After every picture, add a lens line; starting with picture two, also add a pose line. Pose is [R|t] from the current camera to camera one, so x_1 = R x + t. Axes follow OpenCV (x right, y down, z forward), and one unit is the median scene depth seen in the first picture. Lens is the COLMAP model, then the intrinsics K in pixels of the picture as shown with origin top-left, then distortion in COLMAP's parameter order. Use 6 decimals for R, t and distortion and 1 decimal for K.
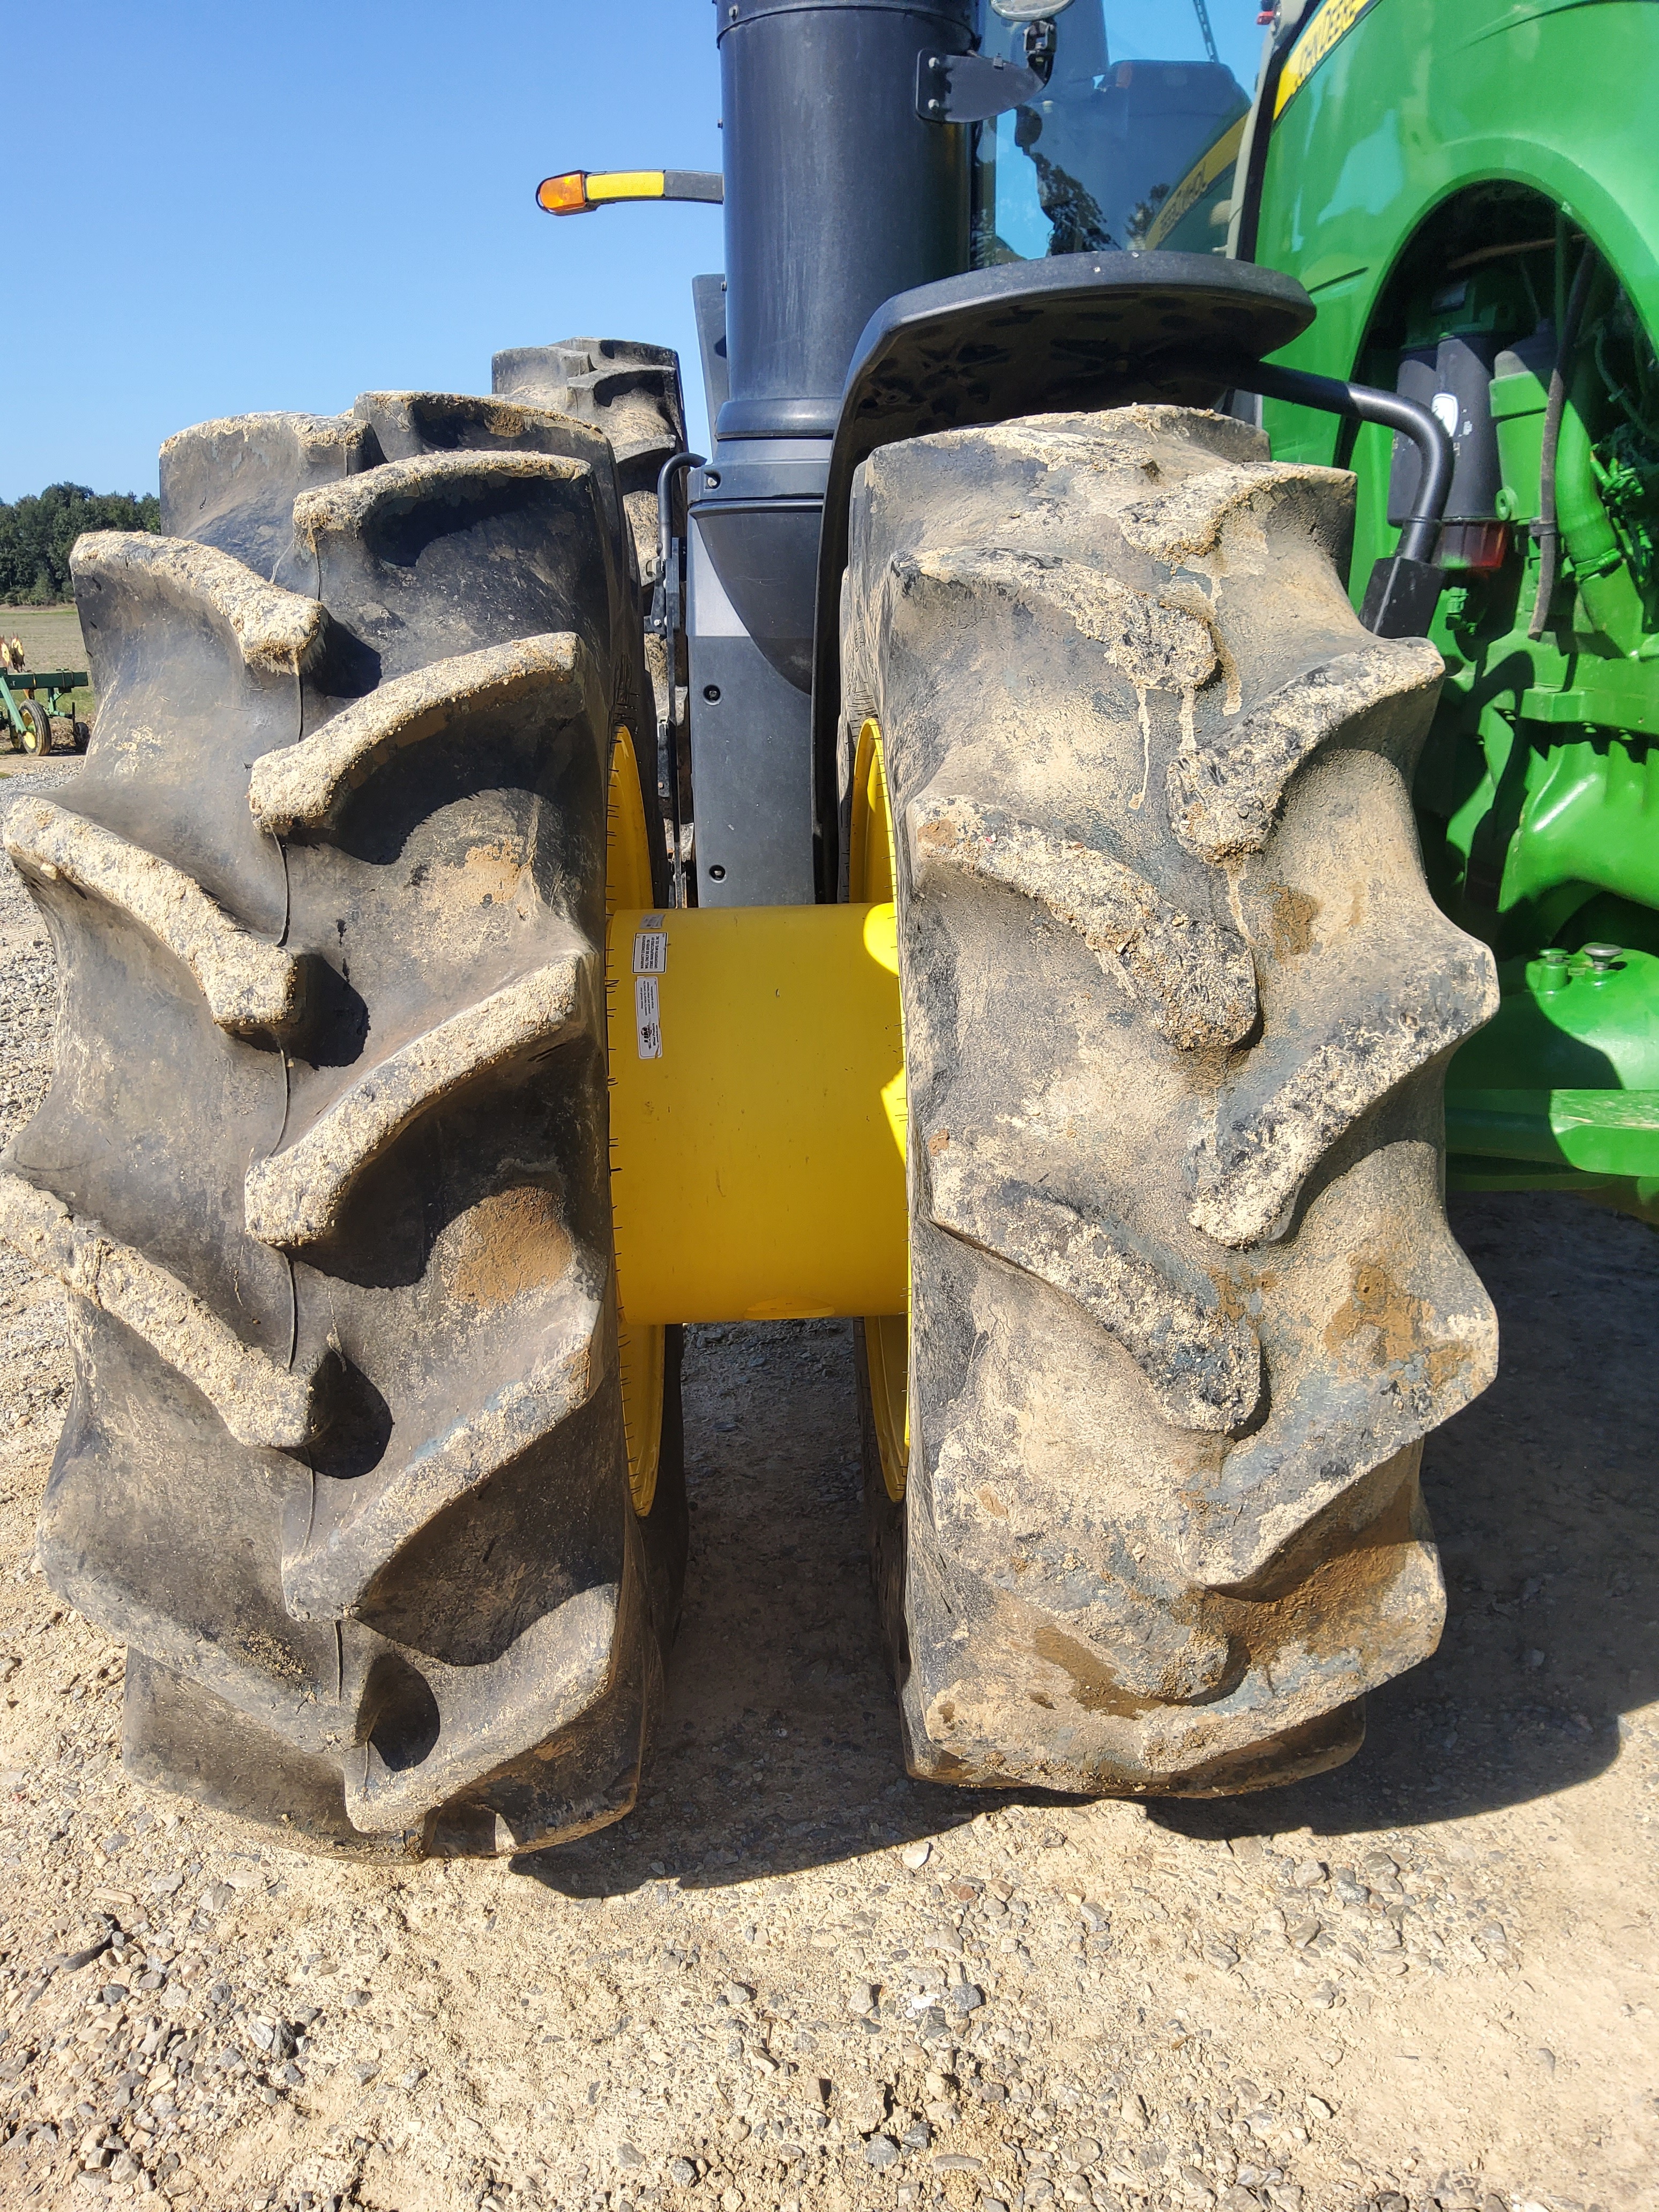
lens RADIAL K [[1632.1, 0, 829.5], [0, 1632.1, 1106.0], [0, 0, 1]] dist [0.093613, -0.158226]
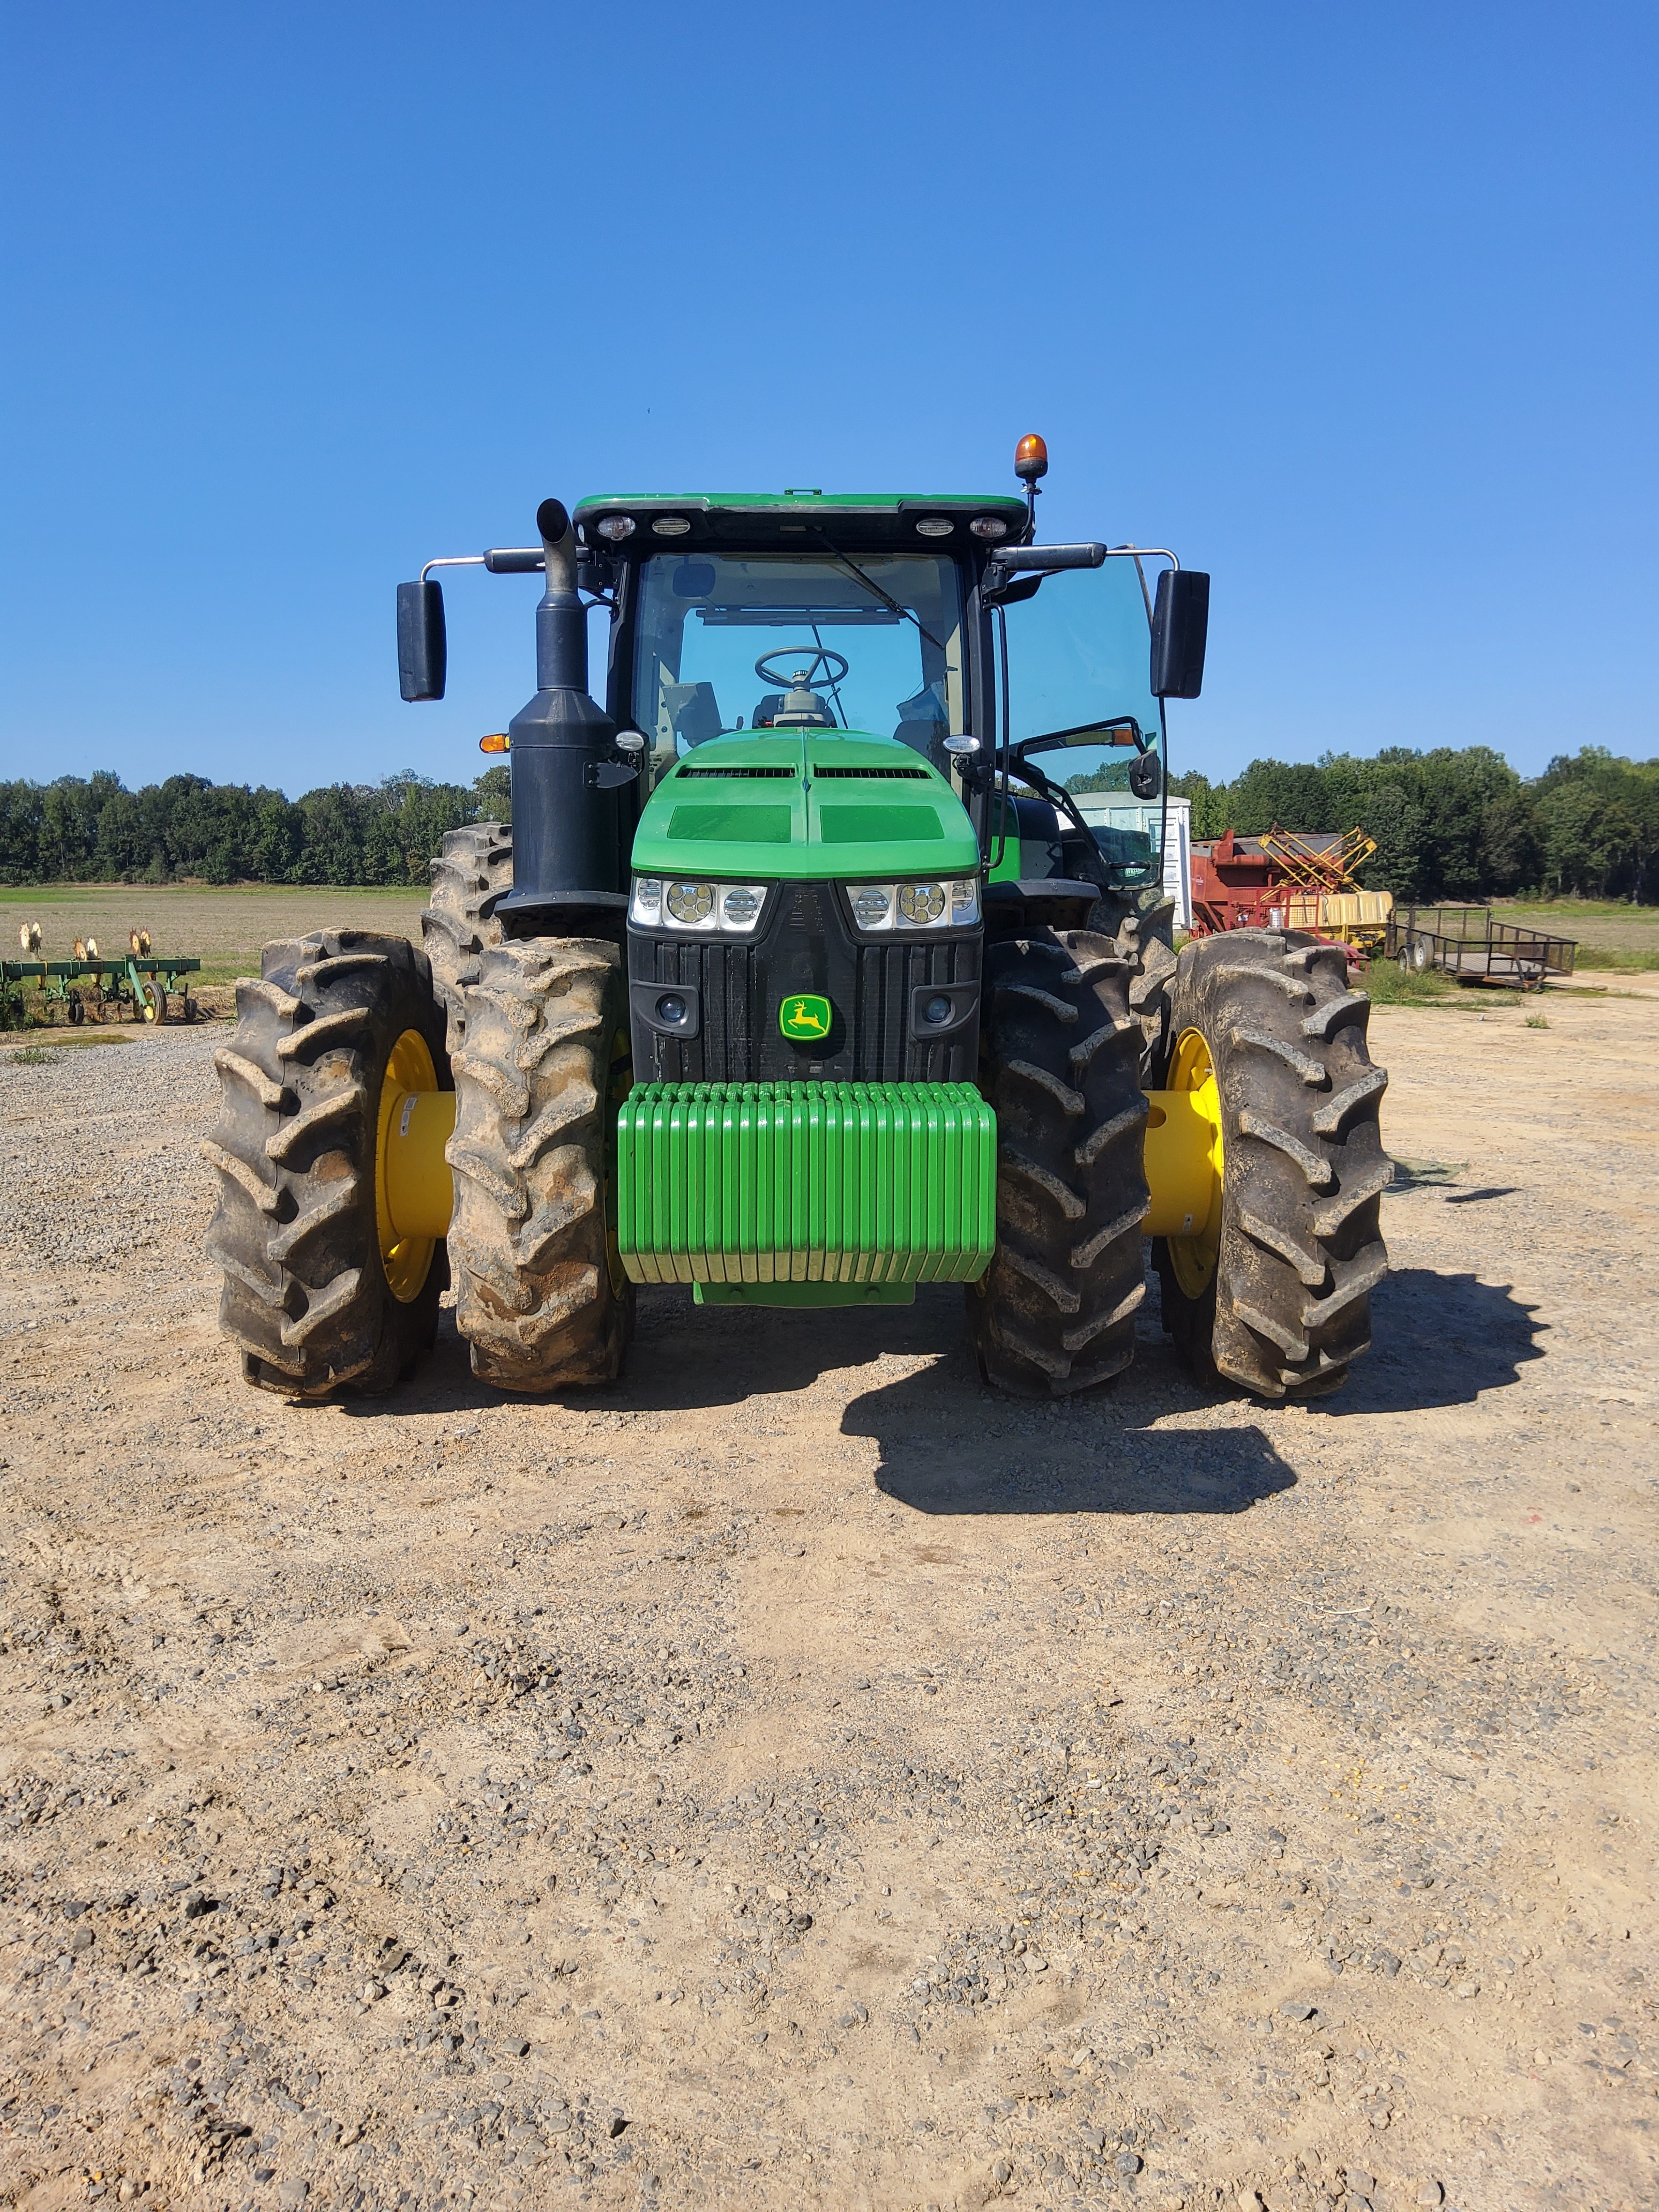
lens RADIAL K [[1632.1, 0, 829.5], [0, 1632.1, 1106.0], [0, 0, 1]] dist [0.093613, -0.158226]
pose [[0.998947, 0.023241, -0.039547, 1.076475], [-0.029491, 0.985747, -0.165627, 0.534265], [0.035134, 0.166618, 0.985395, -2.680215]]
